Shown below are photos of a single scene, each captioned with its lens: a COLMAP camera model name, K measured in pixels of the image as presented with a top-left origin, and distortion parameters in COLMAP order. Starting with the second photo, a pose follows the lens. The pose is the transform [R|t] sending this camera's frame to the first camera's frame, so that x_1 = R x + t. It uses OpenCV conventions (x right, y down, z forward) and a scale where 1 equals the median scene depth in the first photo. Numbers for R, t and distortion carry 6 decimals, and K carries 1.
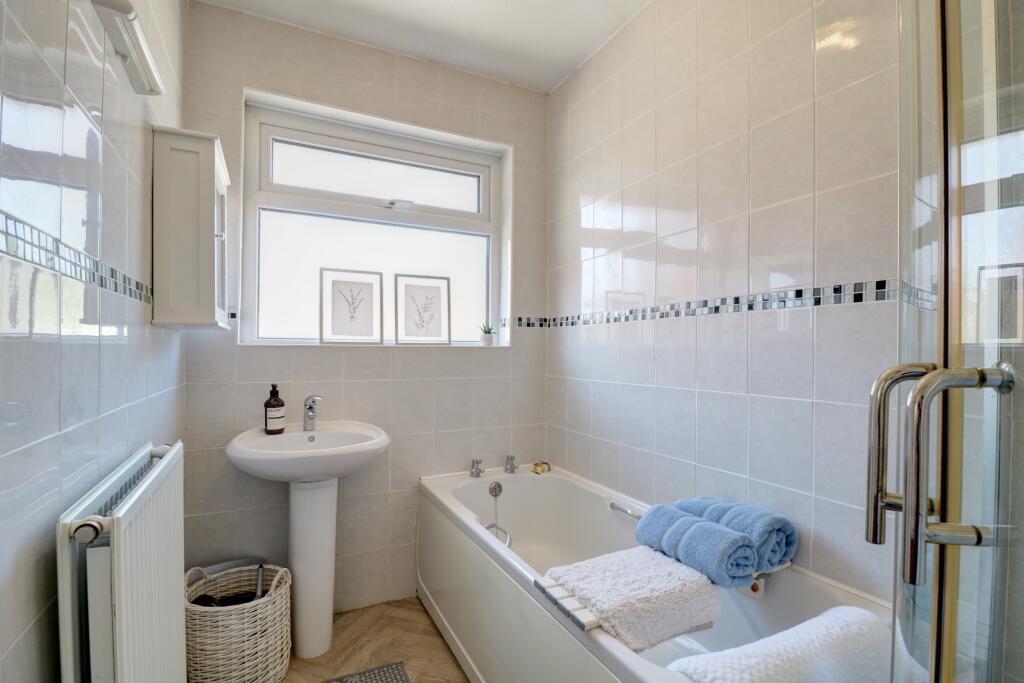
lens RADIAL K [[488.3, 0, 509.6], [0, 488.3, 355.4], [0, 0, 1]] dist [-0.012289, 0.000284]
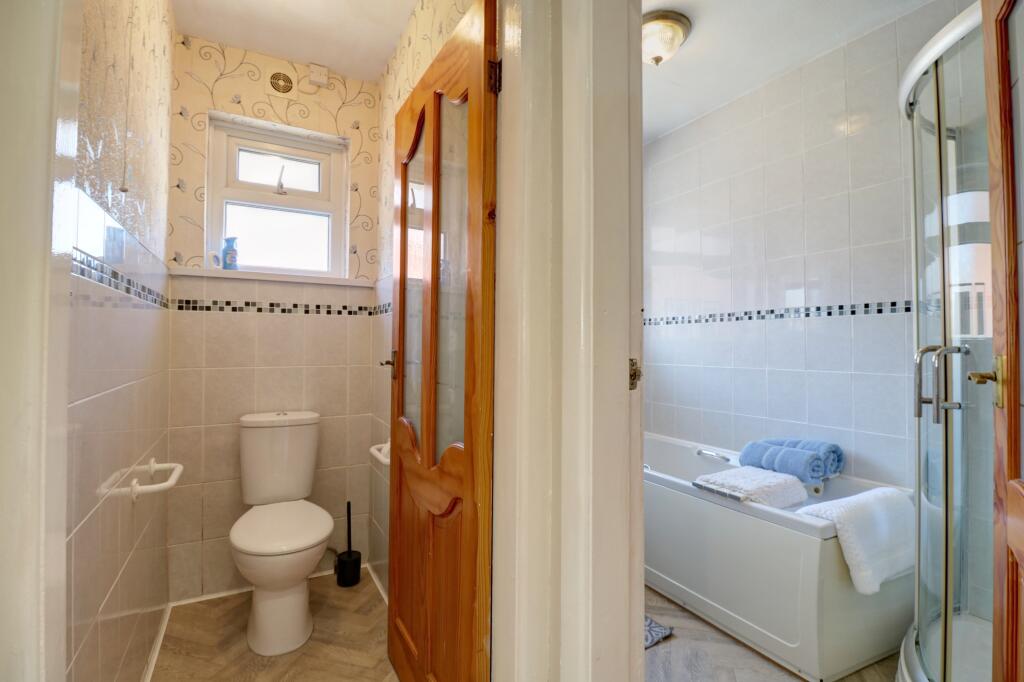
lens RADIAL K [[480.9, 0, 518.1], [0, 480.9, 339.0], [0, 0, 1]] dist [-0.001343, -0.000436]
pose [[0.998535, -0.001201, 0.054096, -0.591792], [0.002403, 0.999752, -0.022152, 0.012291], [-0.054056, 0.022250, 0.998290, -0.565712]]
